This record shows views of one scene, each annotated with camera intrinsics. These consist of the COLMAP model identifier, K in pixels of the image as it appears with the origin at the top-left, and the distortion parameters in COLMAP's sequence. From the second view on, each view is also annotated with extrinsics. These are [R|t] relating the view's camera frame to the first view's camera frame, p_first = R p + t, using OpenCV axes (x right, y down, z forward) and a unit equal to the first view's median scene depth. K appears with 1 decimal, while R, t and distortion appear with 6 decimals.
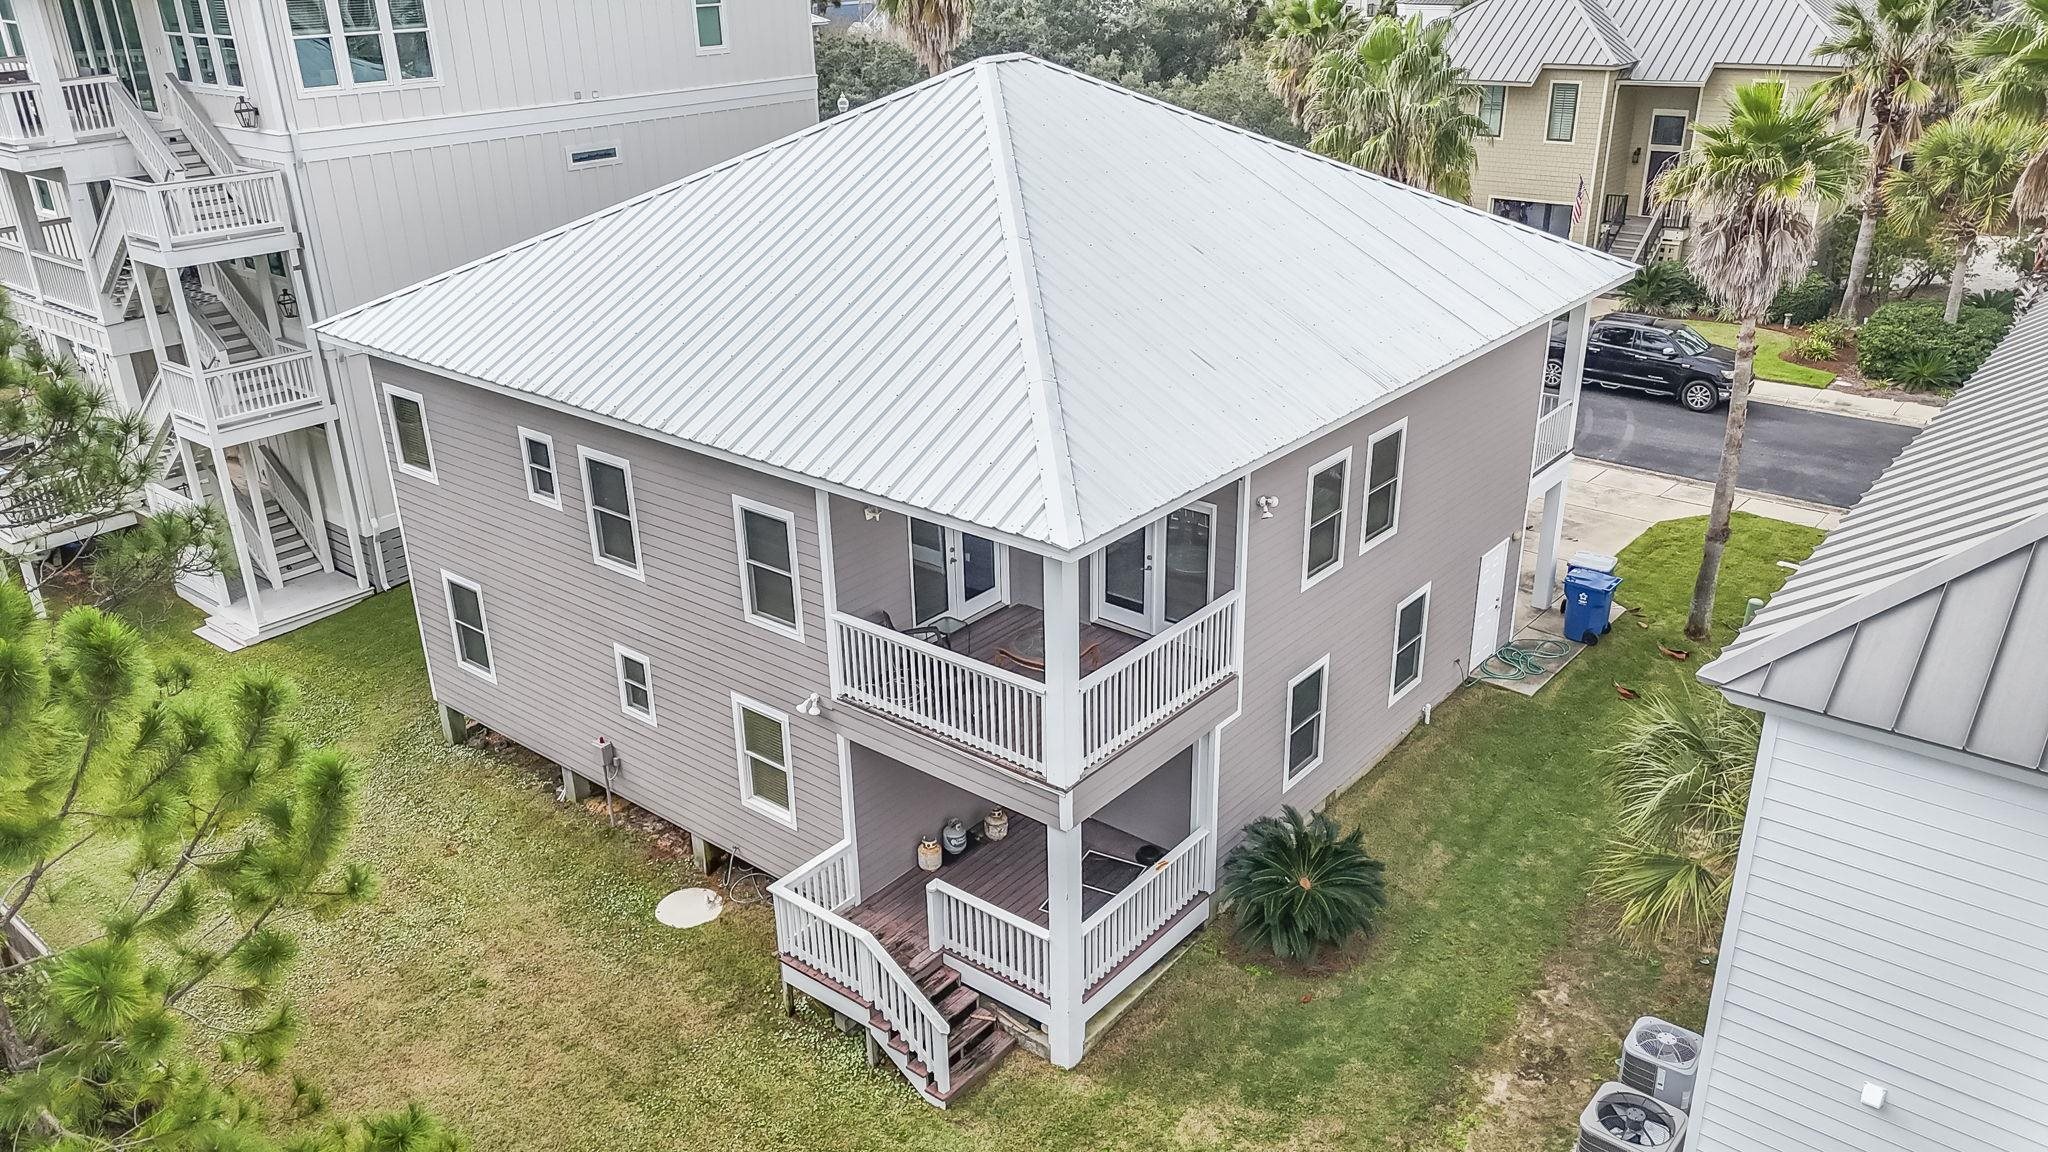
lens RADIAL K [[1505.0, 0, 1030.0], [0, 1505.0, 575.5], [0, 0, 1]] dist [0.066846, -0.055936]
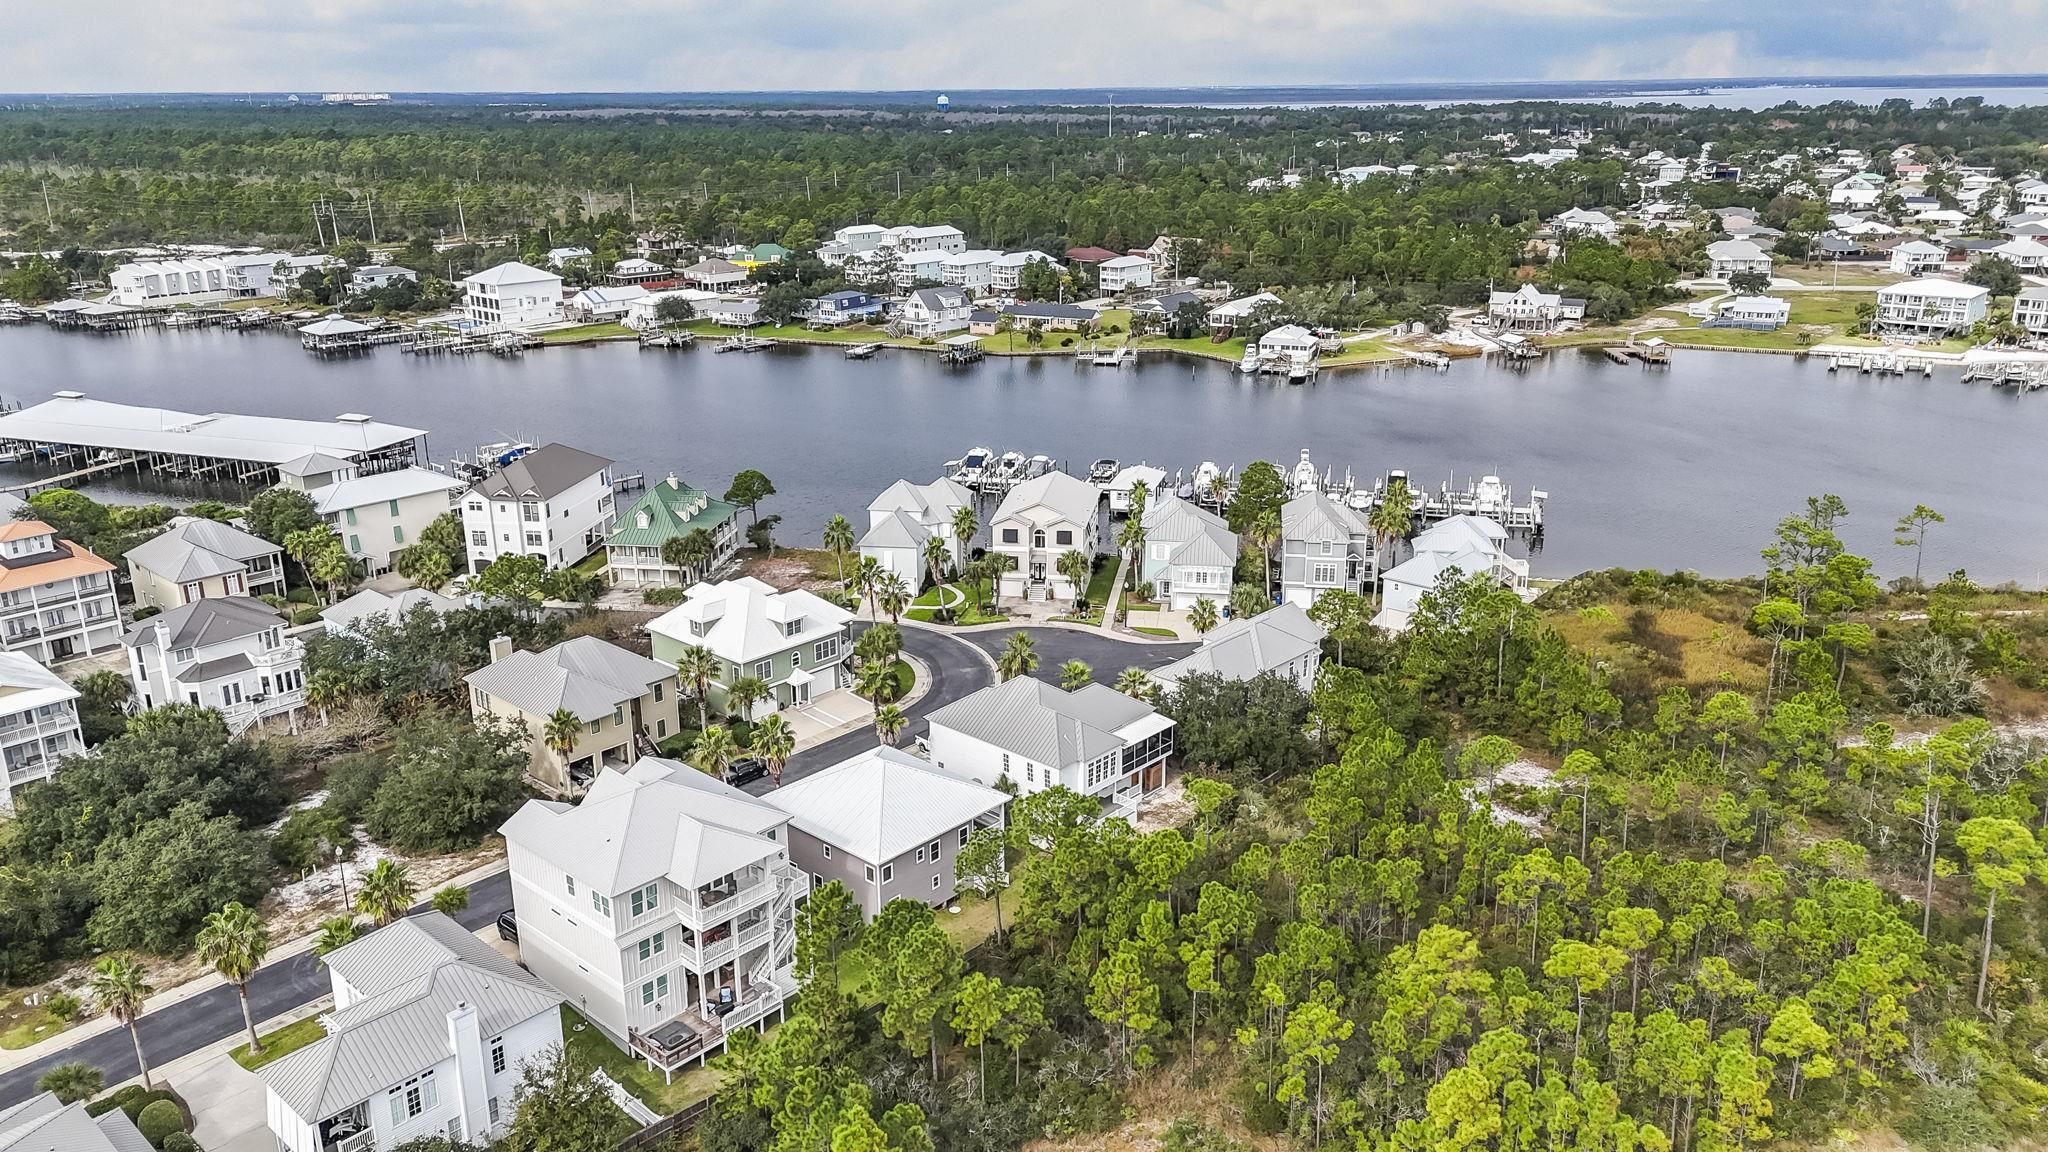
lens RADIAL K [[1498.0, 0, 1033.8], [0, 1498.0, 572.3], [0, 0, 1]] dist [0.087327, -0.083898]
pose [[0.050488, -0.286885, 0.956634, -5.379566], [0.404824, 0.881517, 0.242993, -2.196964], [-0.913000, 0.375000, 0.160644, -0.647742]]
